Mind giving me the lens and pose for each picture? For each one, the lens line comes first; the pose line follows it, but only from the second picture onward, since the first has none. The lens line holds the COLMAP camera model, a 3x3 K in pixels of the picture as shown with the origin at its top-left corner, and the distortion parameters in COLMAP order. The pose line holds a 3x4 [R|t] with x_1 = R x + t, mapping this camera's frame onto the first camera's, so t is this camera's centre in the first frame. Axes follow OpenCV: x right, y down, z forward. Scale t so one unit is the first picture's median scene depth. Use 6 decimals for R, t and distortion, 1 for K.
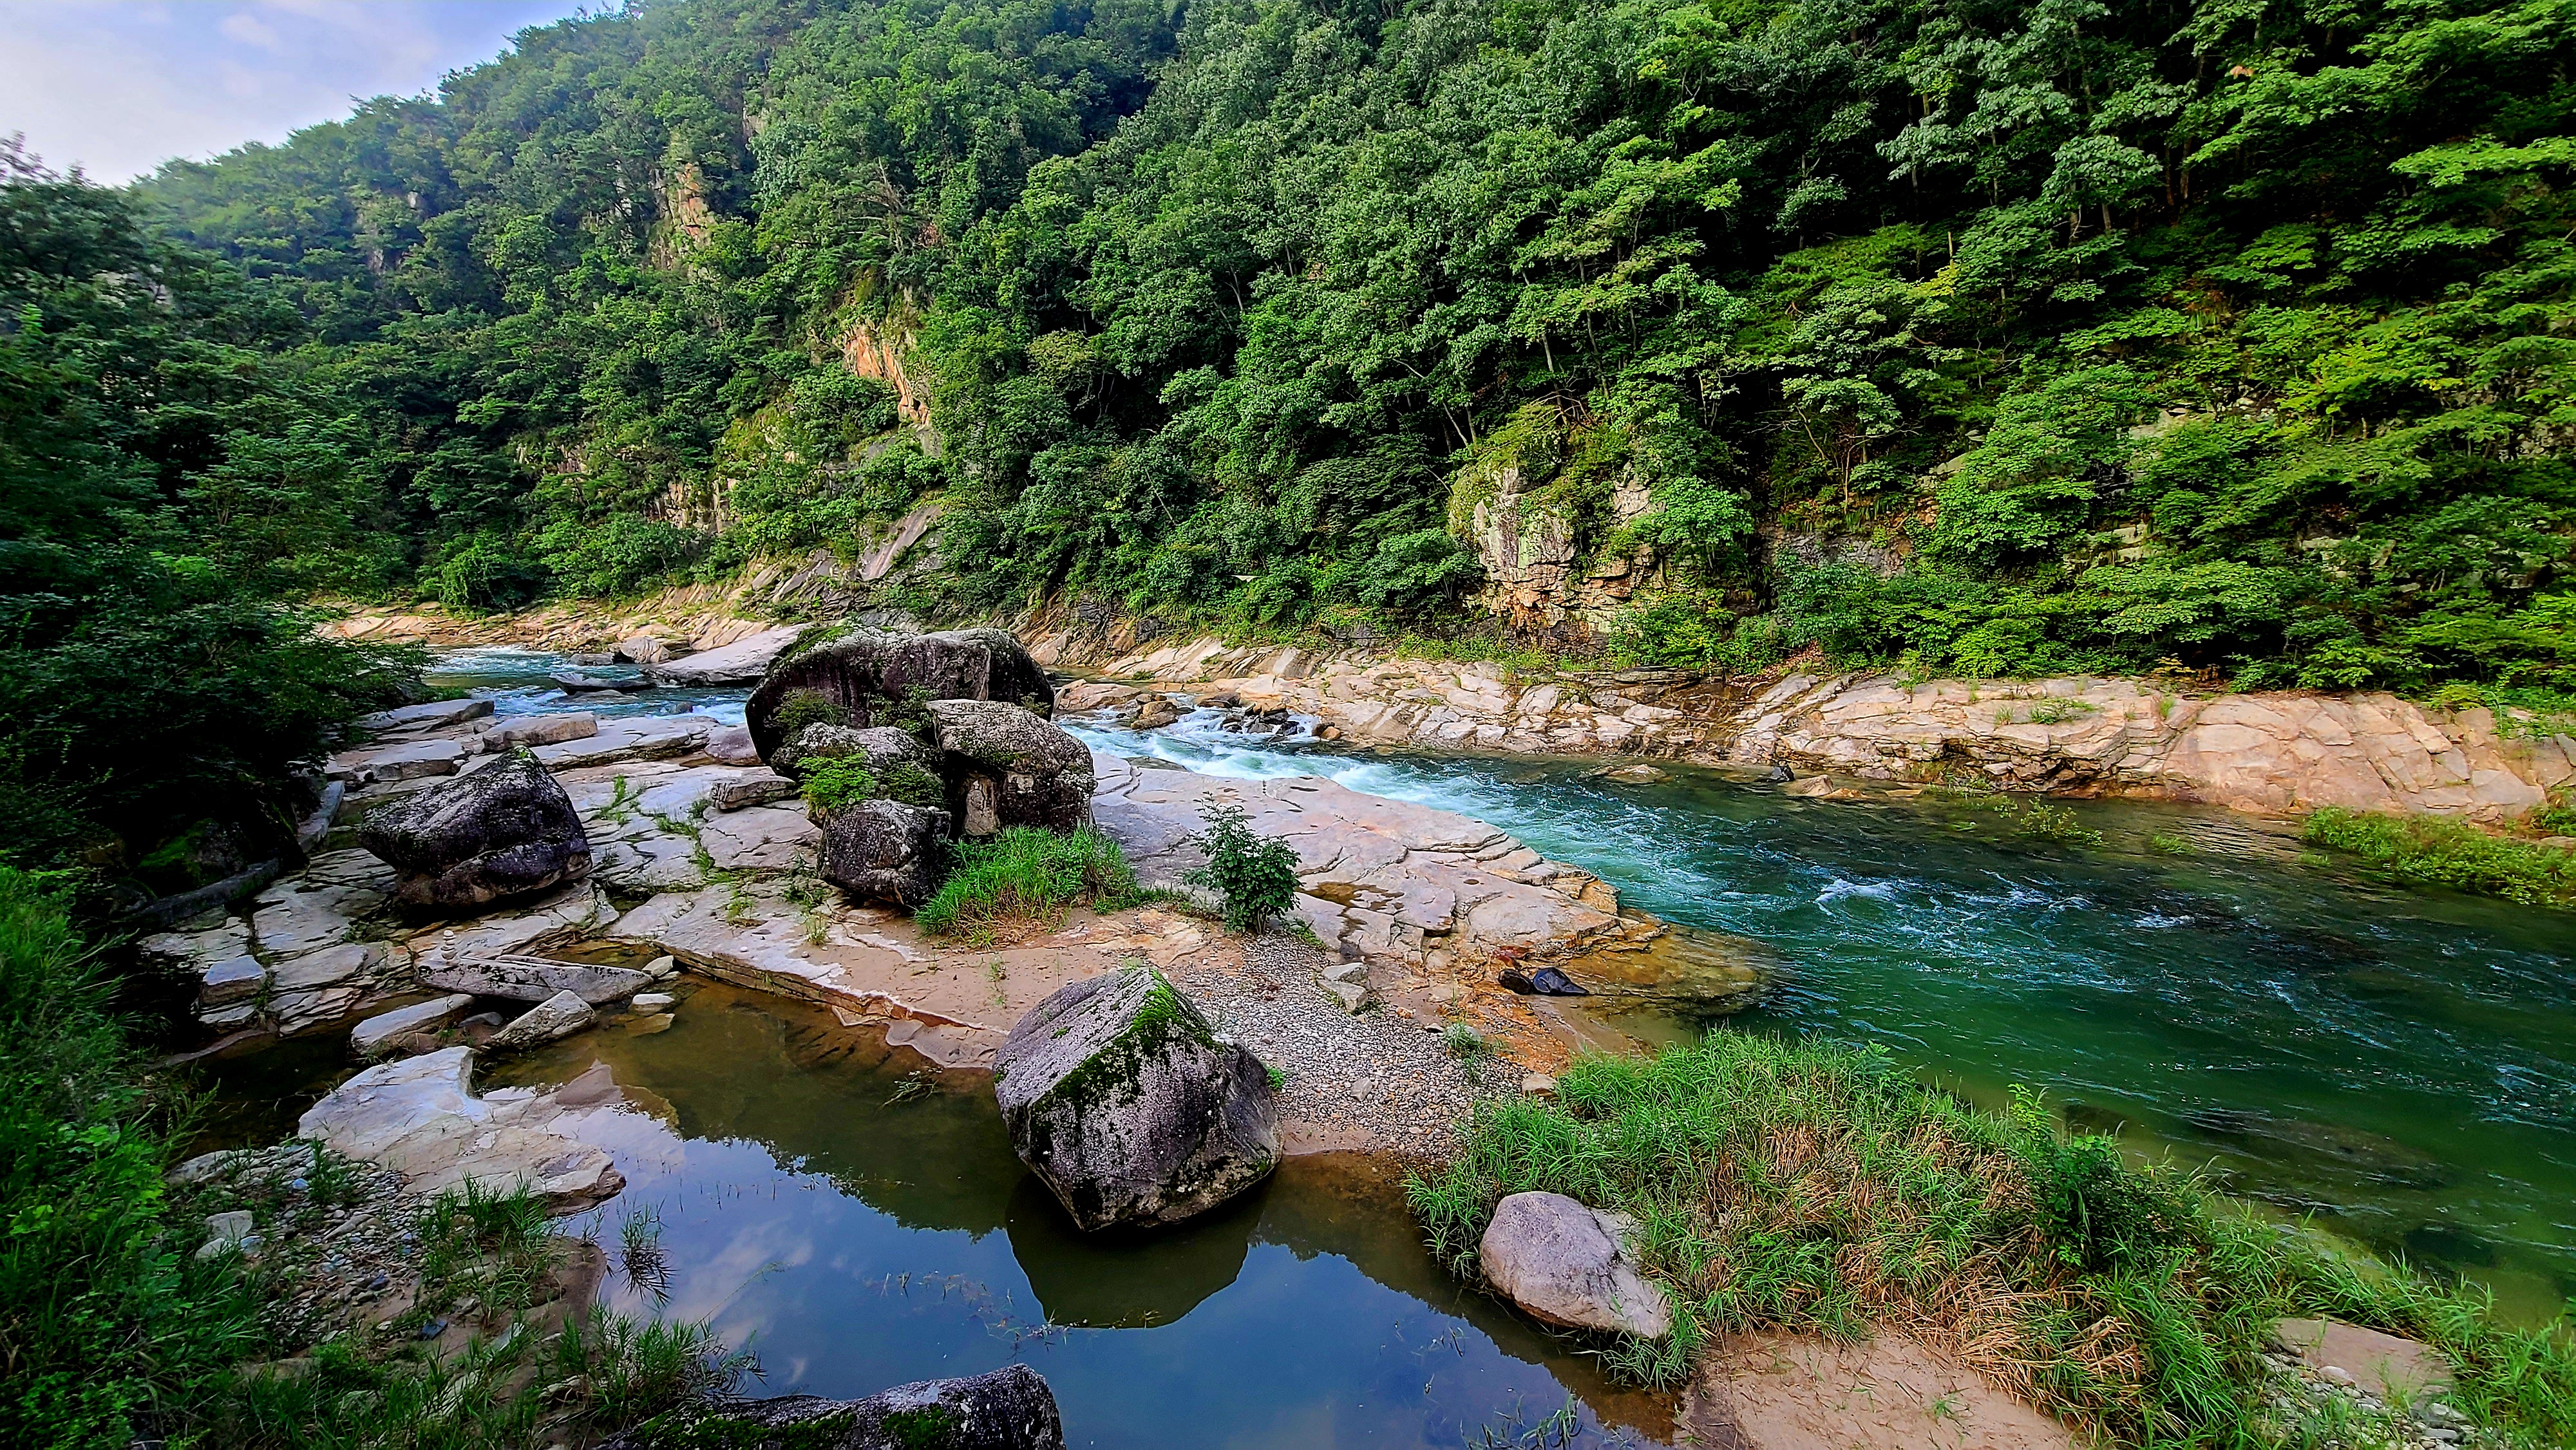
lens RADIAL K [[1070.8, 0, 1274.2], [0, 1070.8, 714.2], [0, 0, 1]] dist [0.008939, -0.000739]
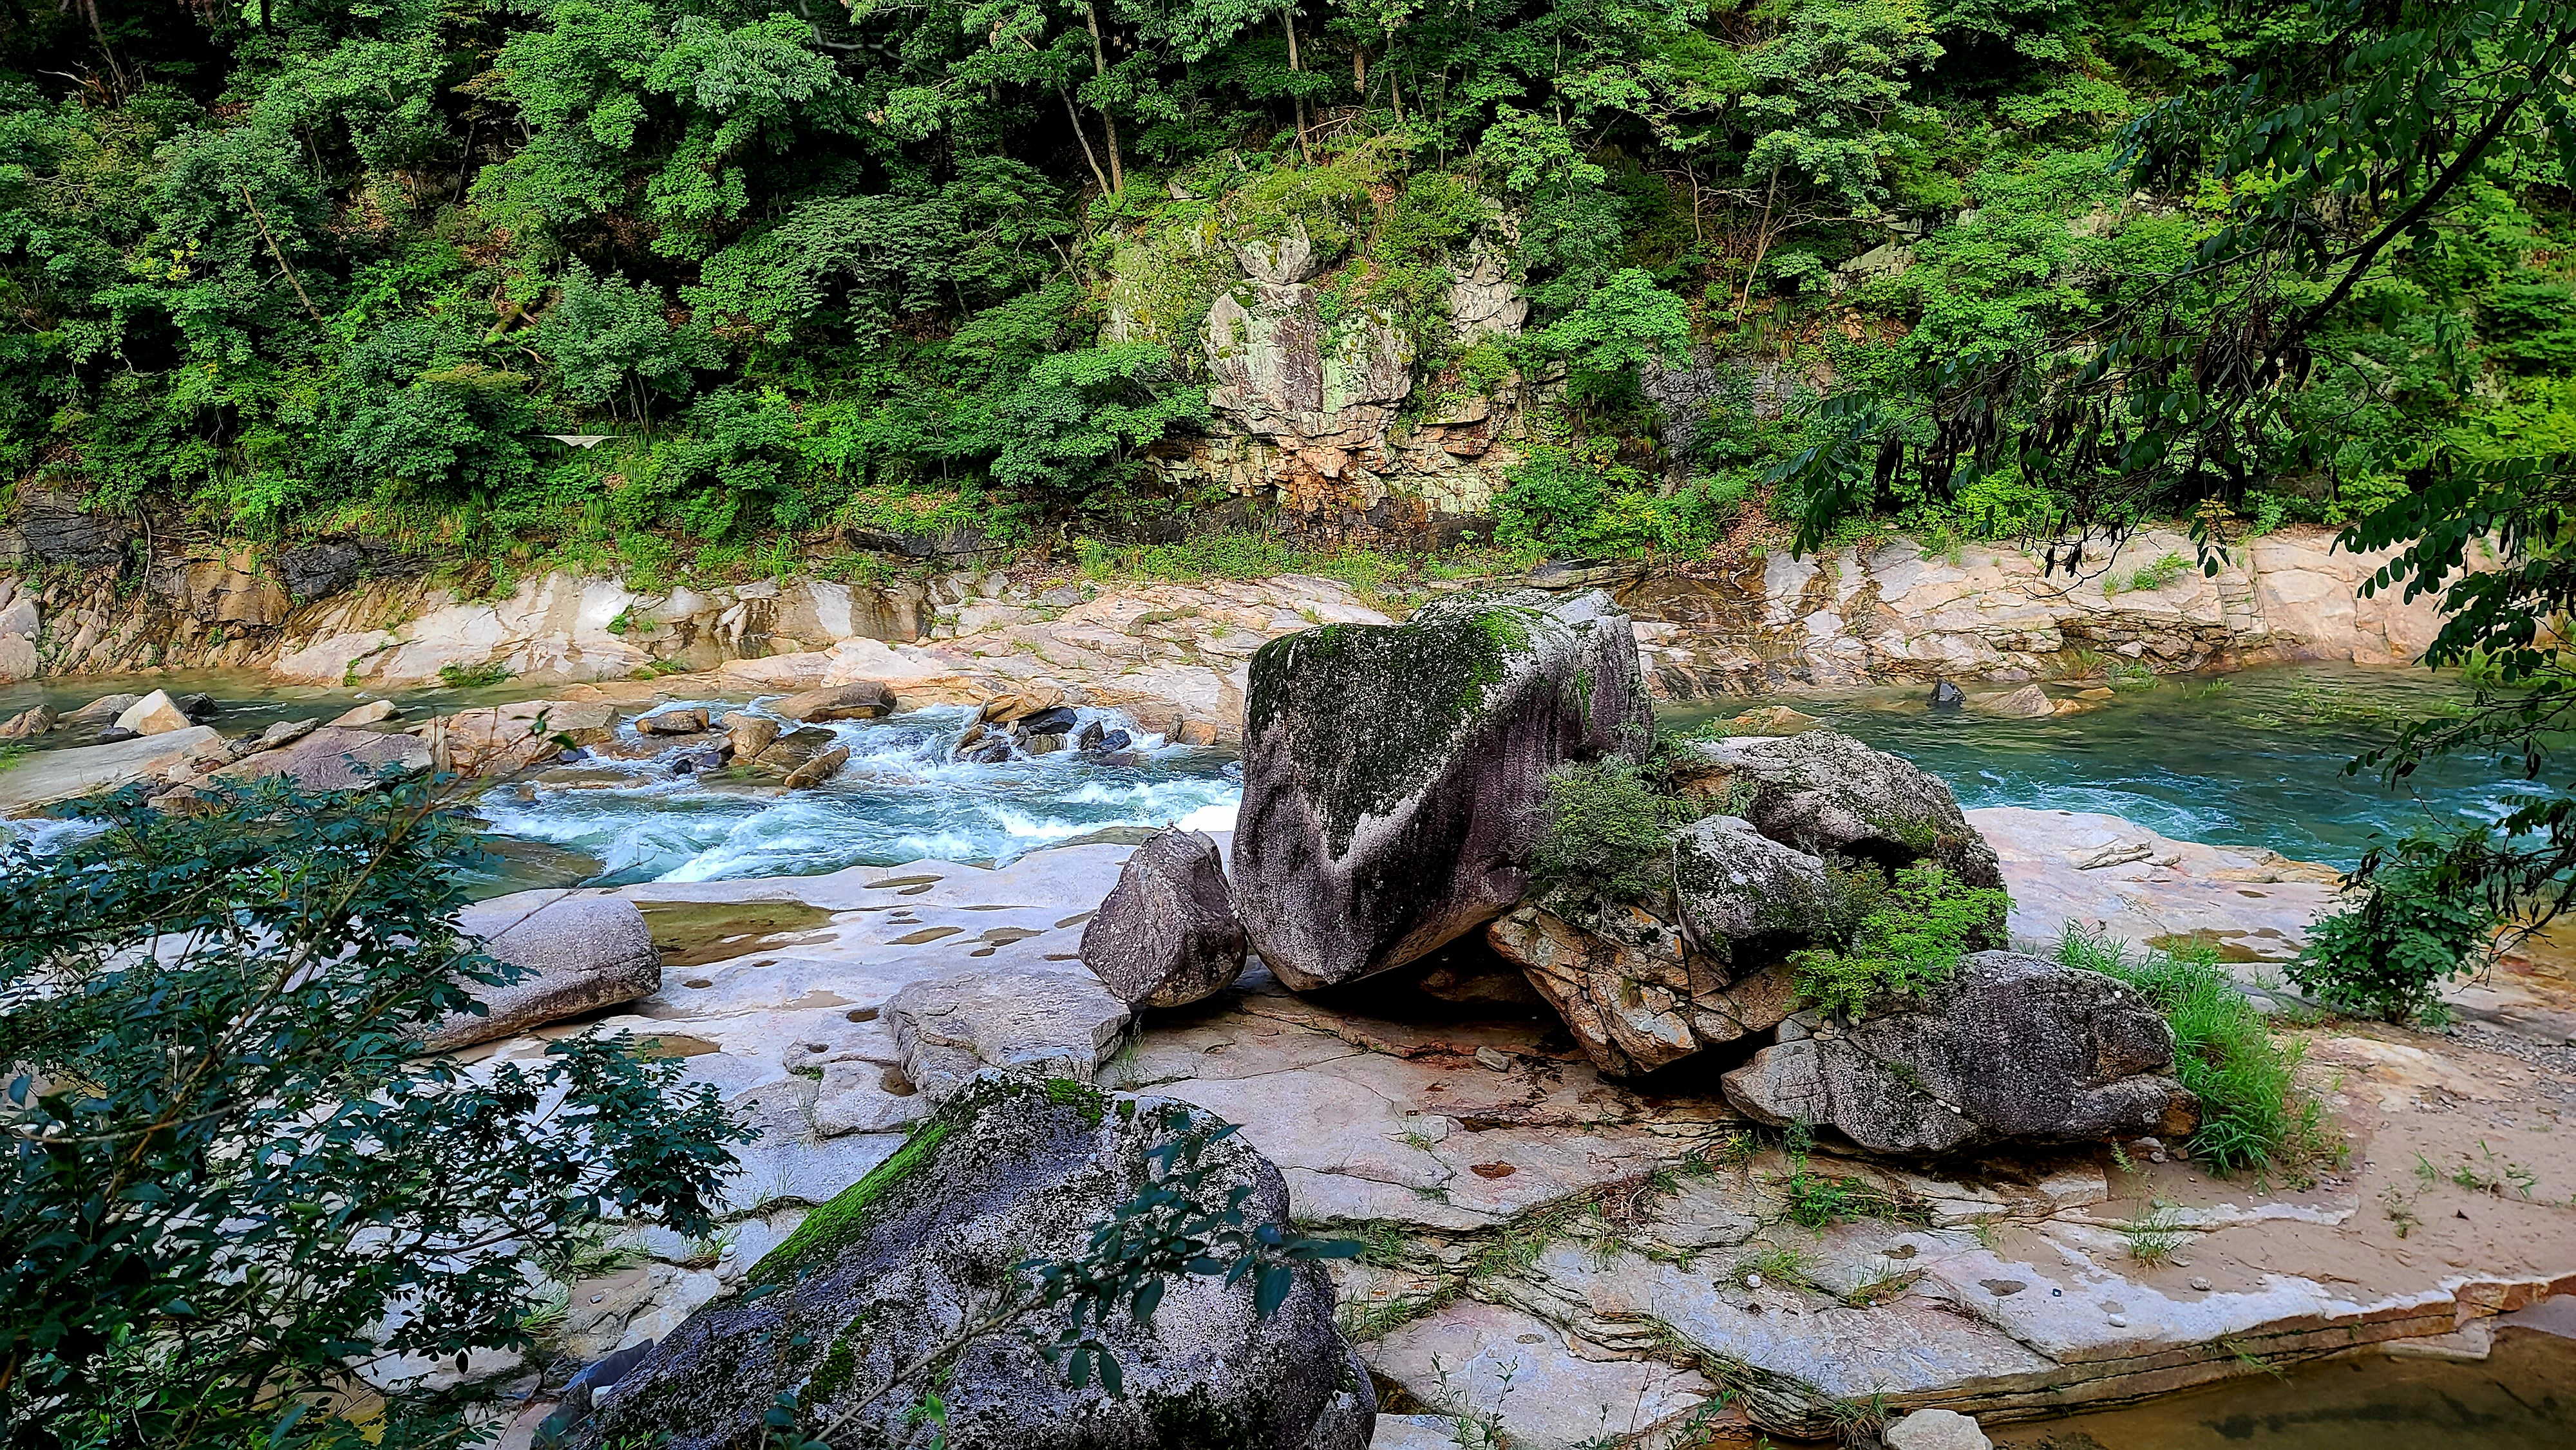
lens RADIAL K [[1877.1, 0, 1311.2], [0, 1877.1, 713.4], [0, 0, 1]] dist [0.070349, -0.032338]
pose [[0.716126, -0.136174, 0.684558, -0.286357], [0.109922, 0.990548, 0.082052, -0.032972], [-0.689261, 0.016488, 0.724326, 0.147699]]
